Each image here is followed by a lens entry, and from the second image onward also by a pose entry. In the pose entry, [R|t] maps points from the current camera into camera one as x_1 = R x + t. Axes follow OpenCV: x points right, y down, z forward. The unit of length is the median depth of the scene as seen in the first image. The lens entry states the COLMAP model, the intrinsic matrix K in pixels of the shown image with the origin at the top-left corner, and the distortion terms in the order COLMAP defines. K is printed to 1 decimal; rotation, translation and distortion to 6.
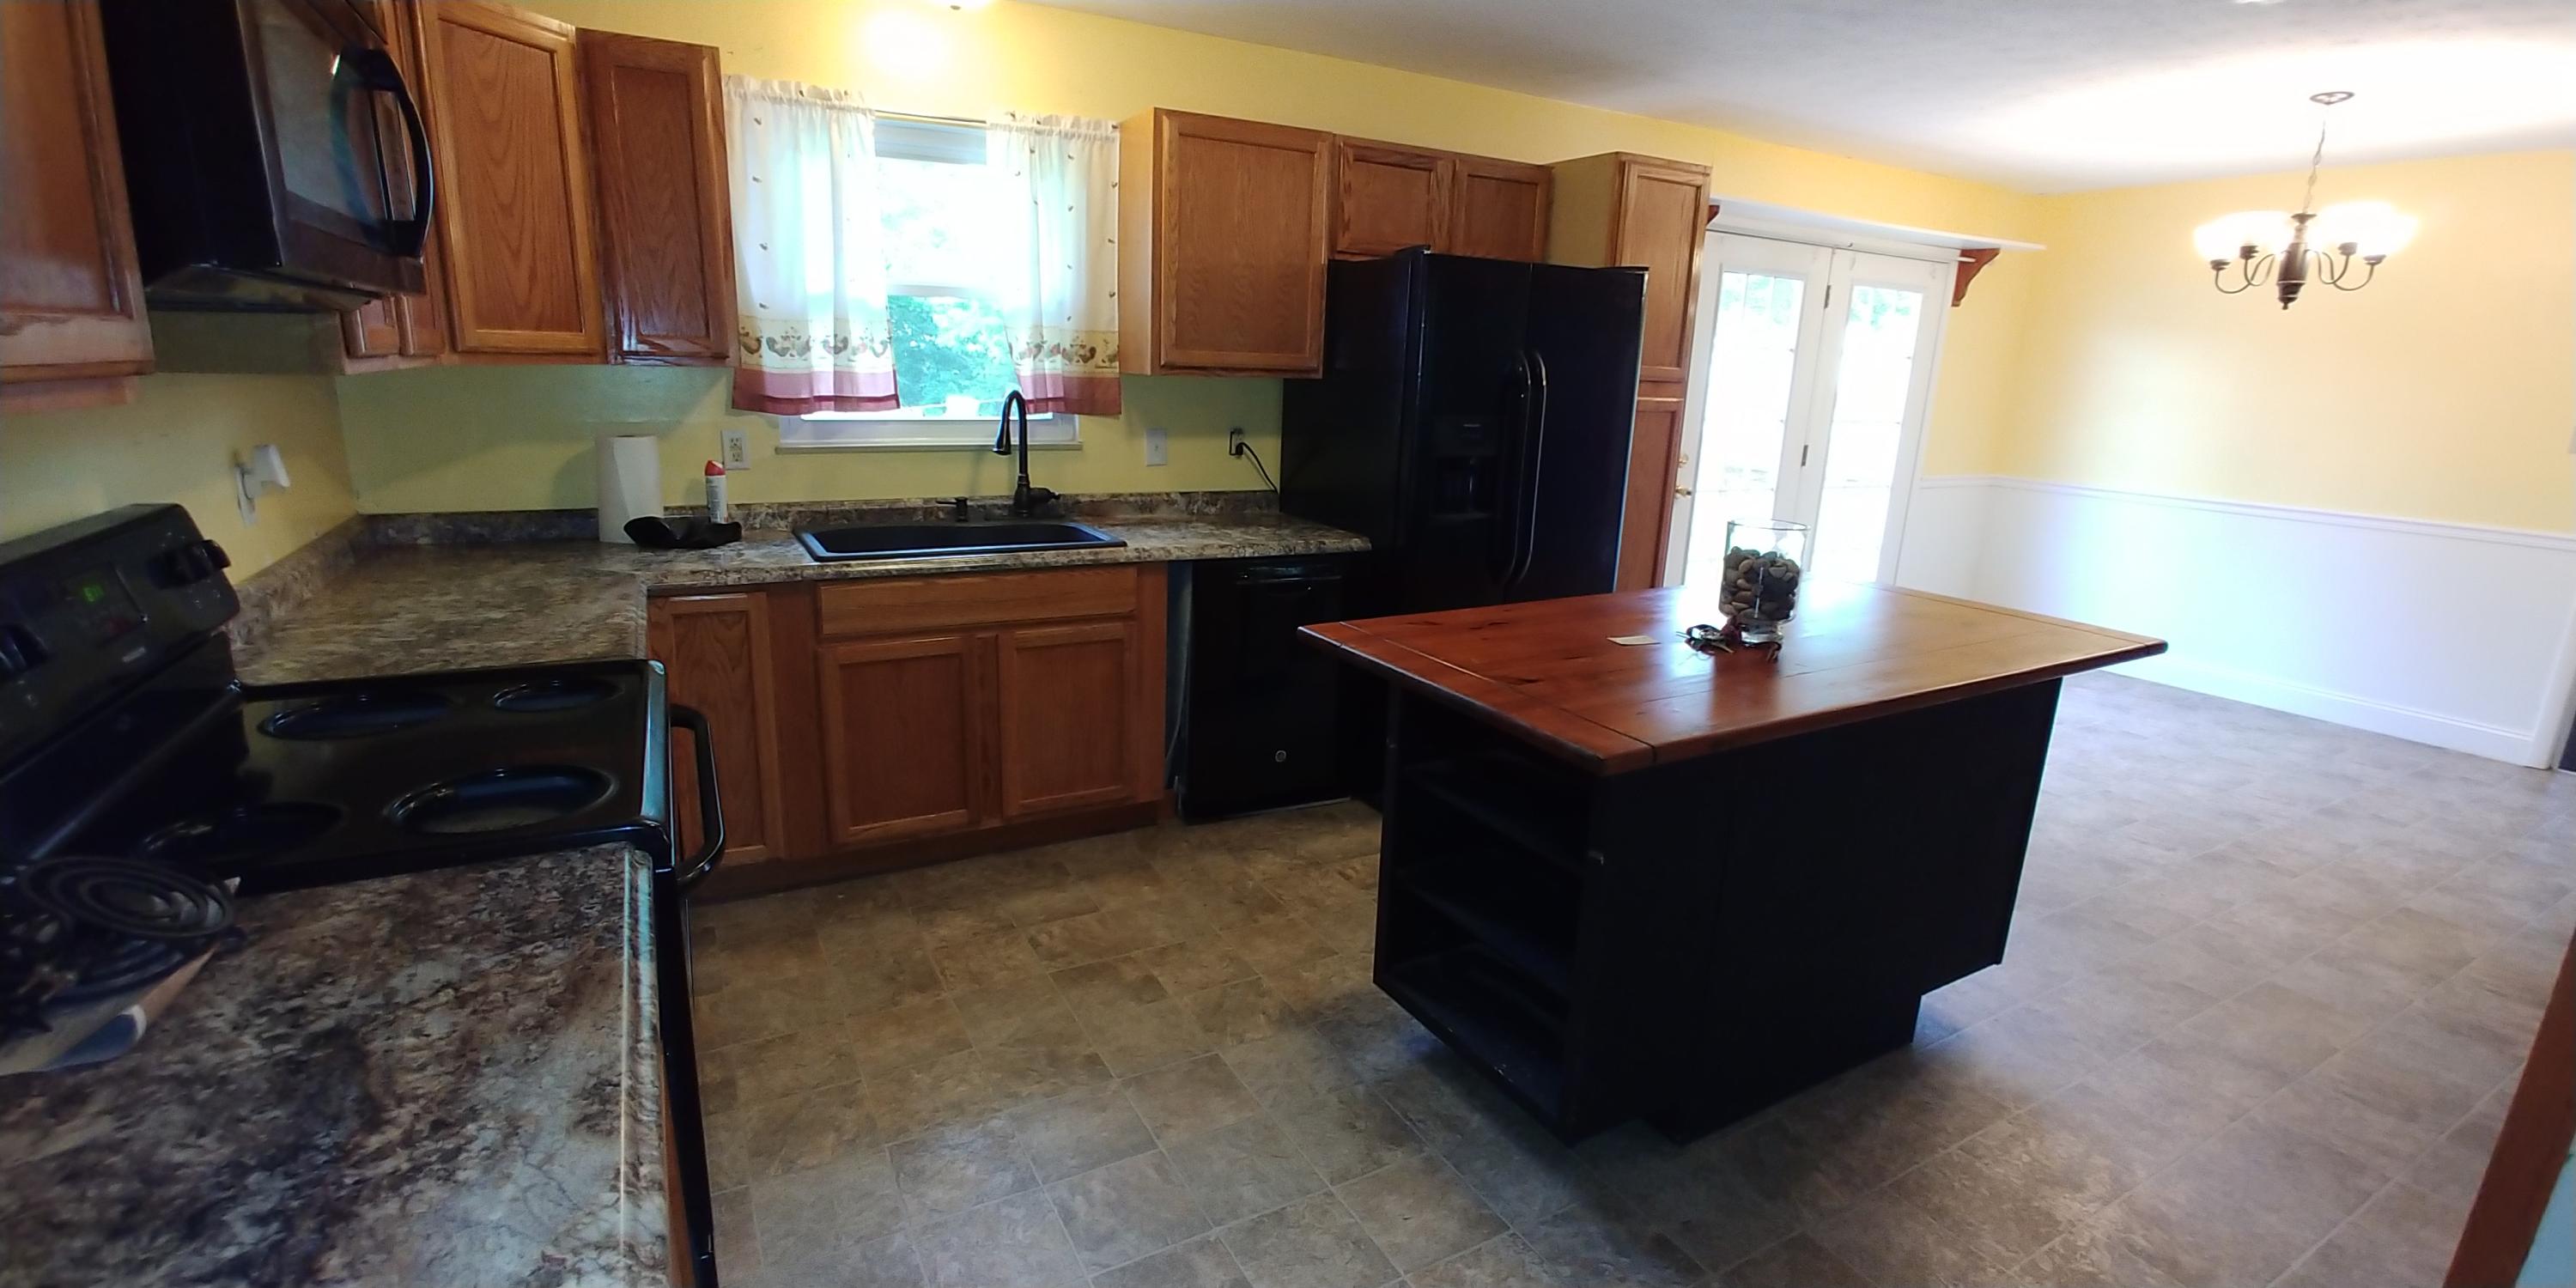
lens RADIAL K [[1124.9, 0, 1271.9], [0, 1124.9, 648.8], [0, 0, 1]] dist [-0.027987, 0.002552]
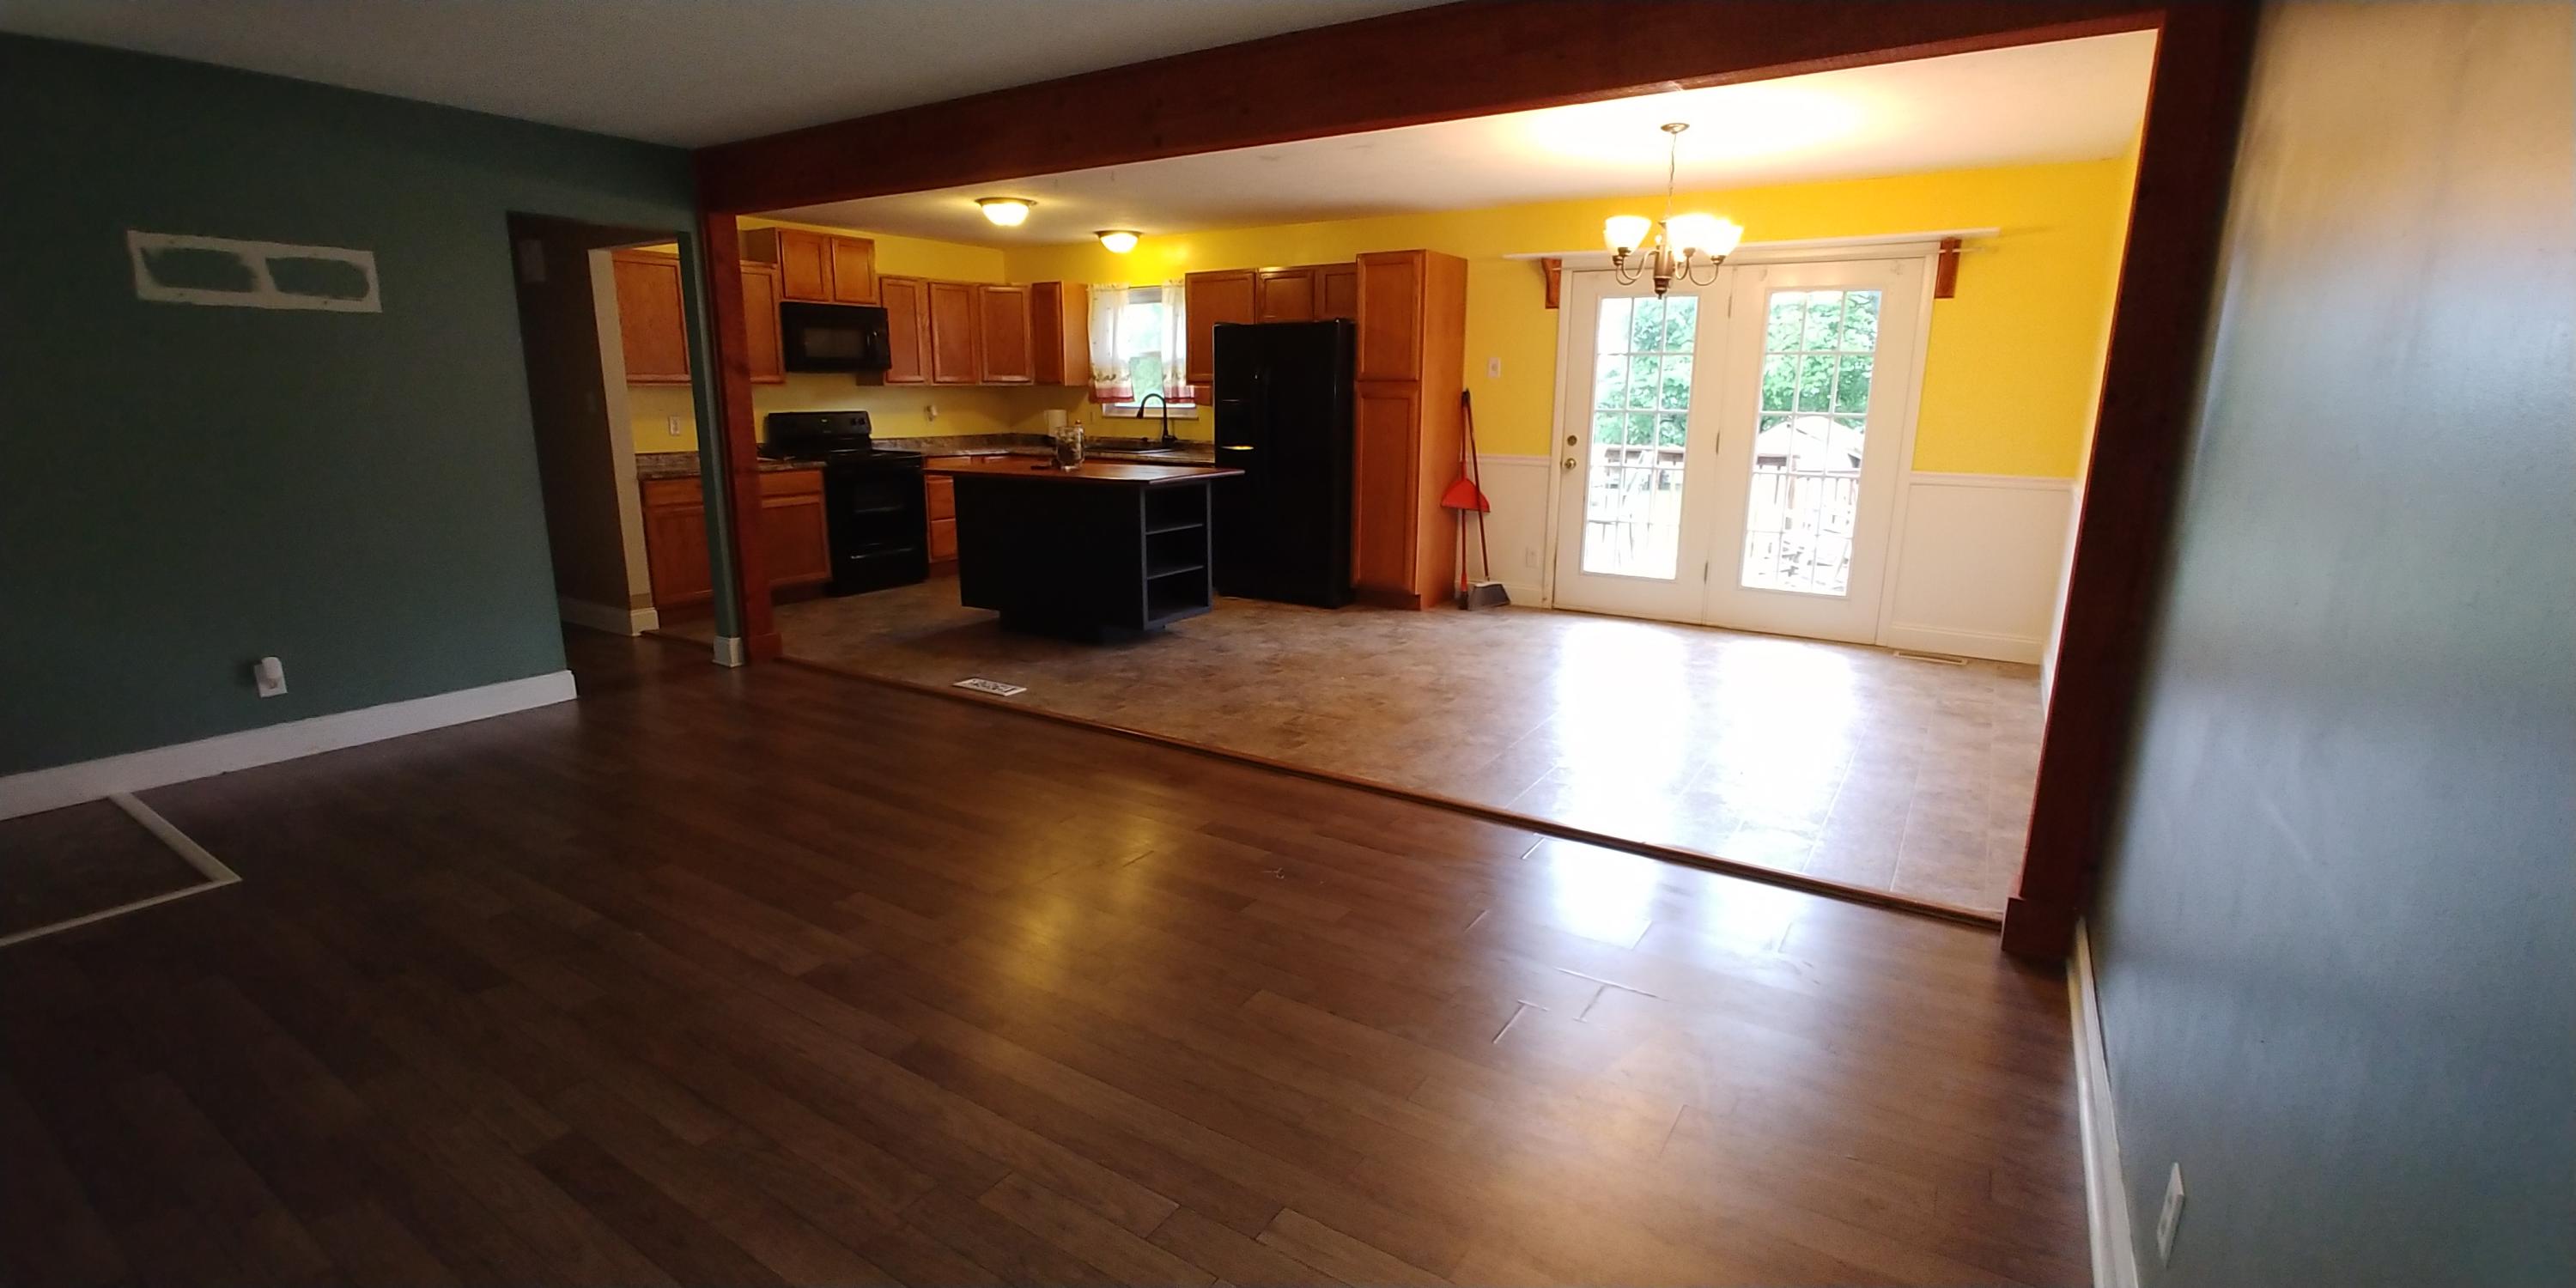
lens RADIAL K [[1124.9, 0, 1265.5], [0, 1124.9, 649.2], [0, 0, 1]] dist [-0.027987, 0.002552]
pose [[0.473097, 0.170984, -0.864259, 1.989683], [-0.207641, 0.974991, 0.079228, 0.065685], [0.856192, 0.141973, 0.496769, 0.069530]]
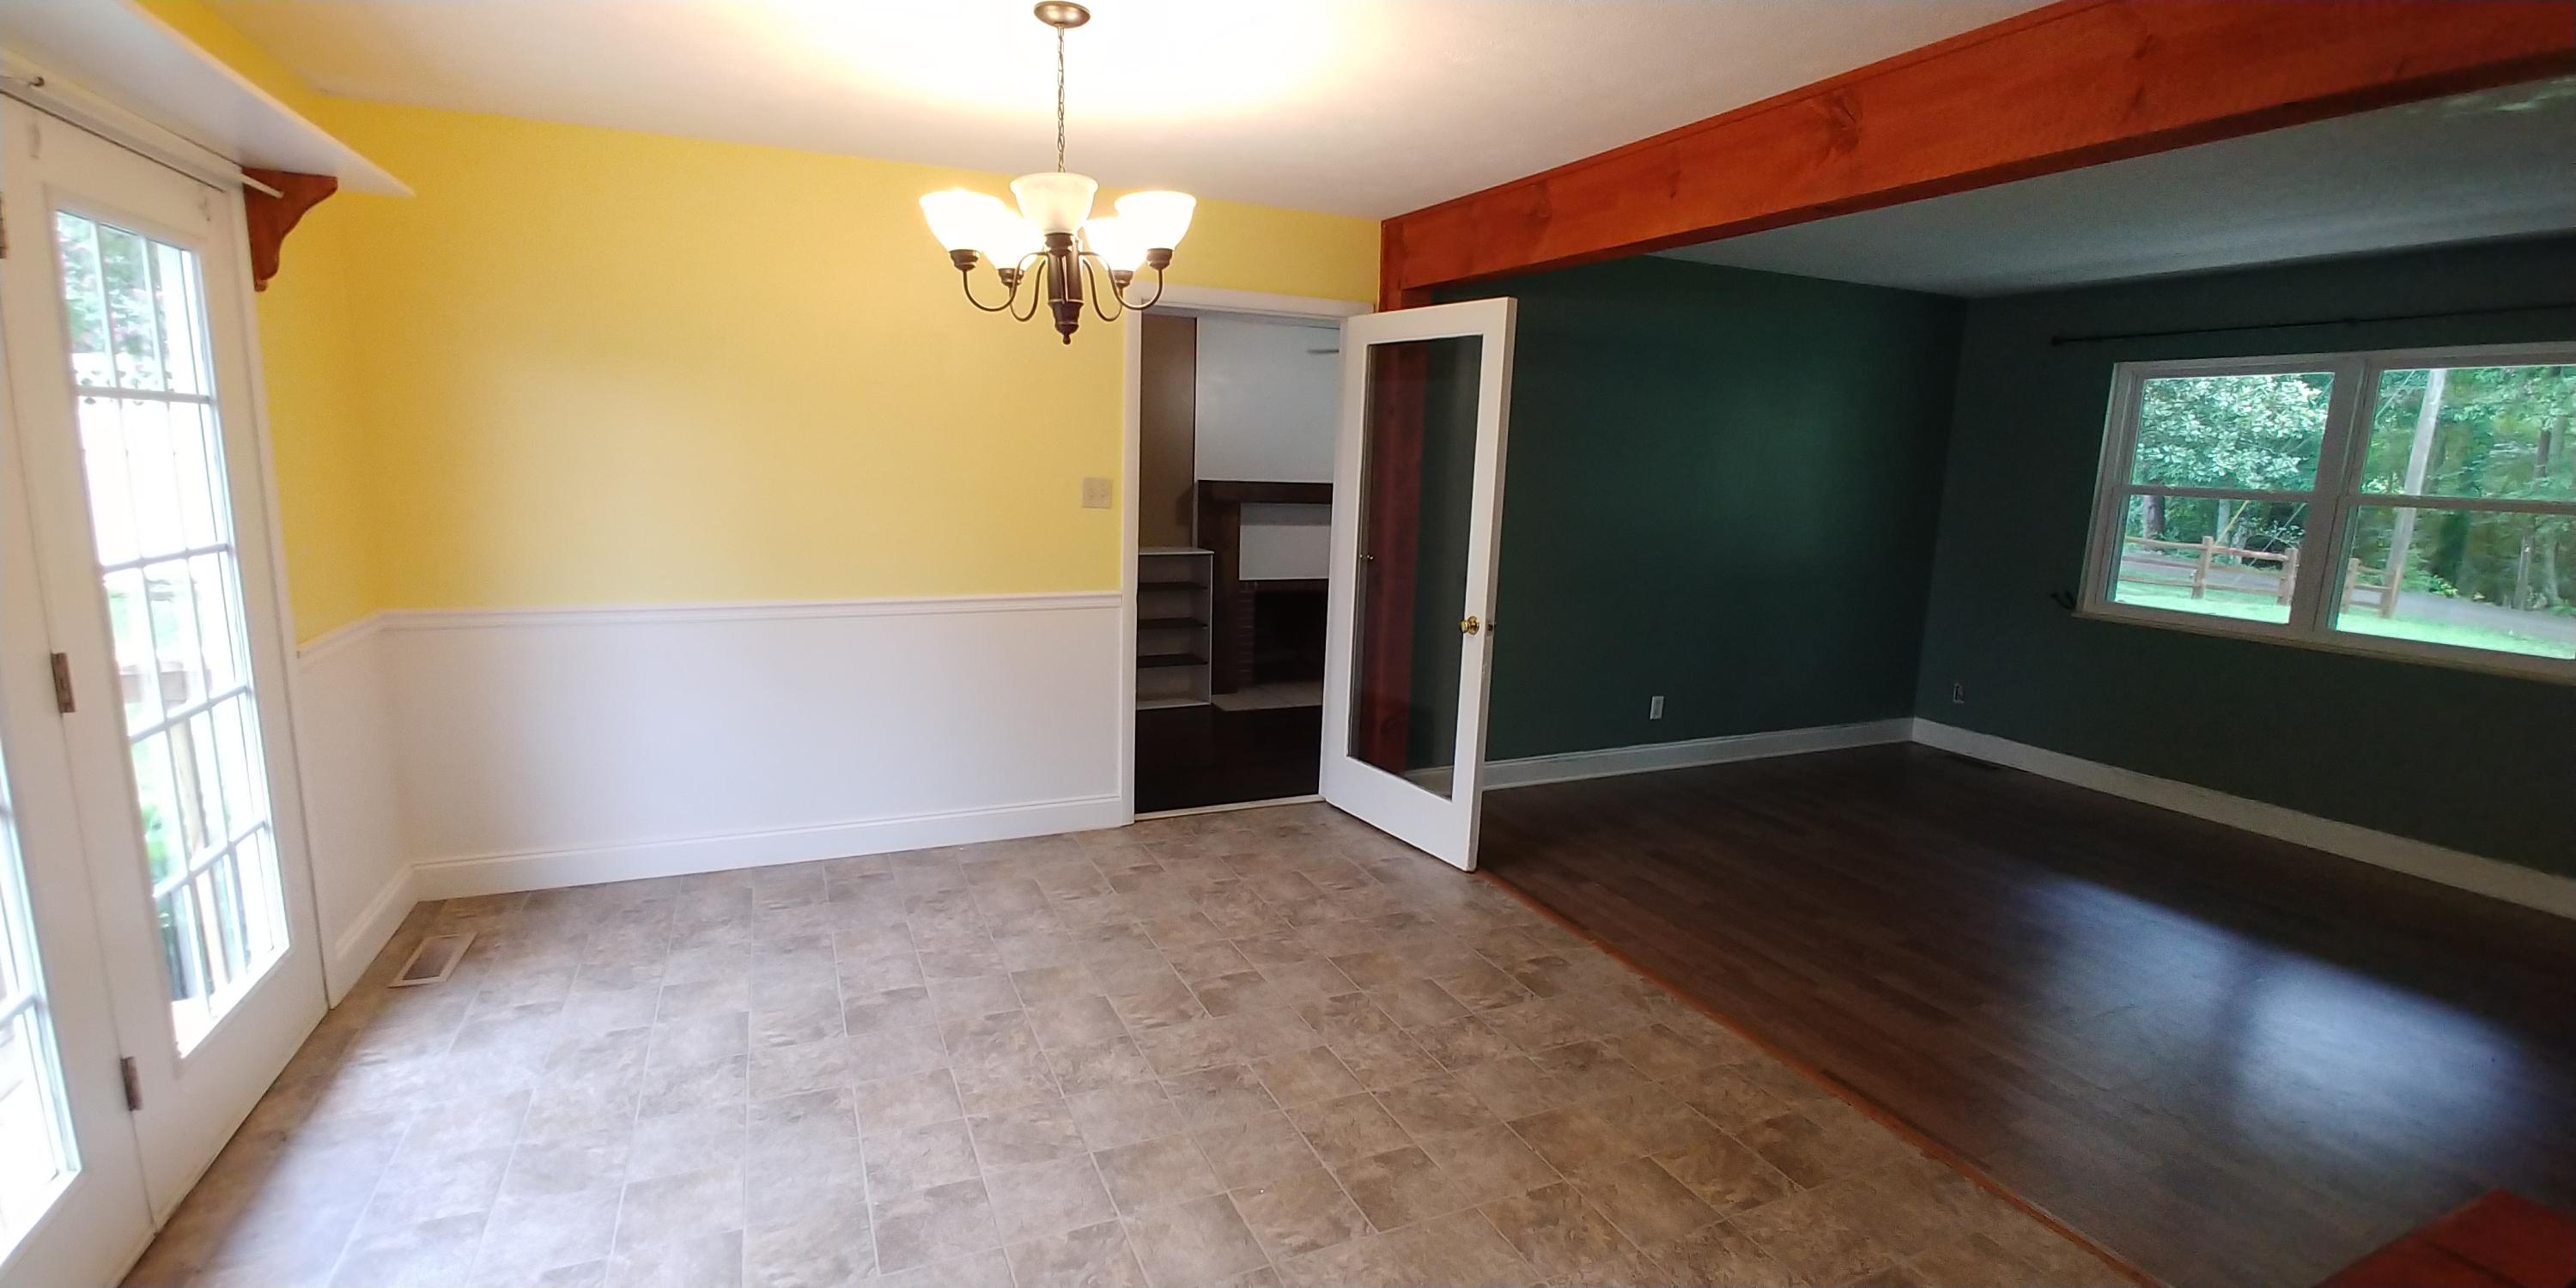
lens RADIAL K [[1124.9, 0, 1271.6], [0, 1124.9, 651.7], [0, 0, 1]] dist [-0.027987, 0.002552]
pose [[0.083853, -0.205896, 0.974975, 0.273308], [0.218995, 0.958308, 0.183541, -0.248831], [-0.972116, 0.198124, 0.125447, 0.902171]]
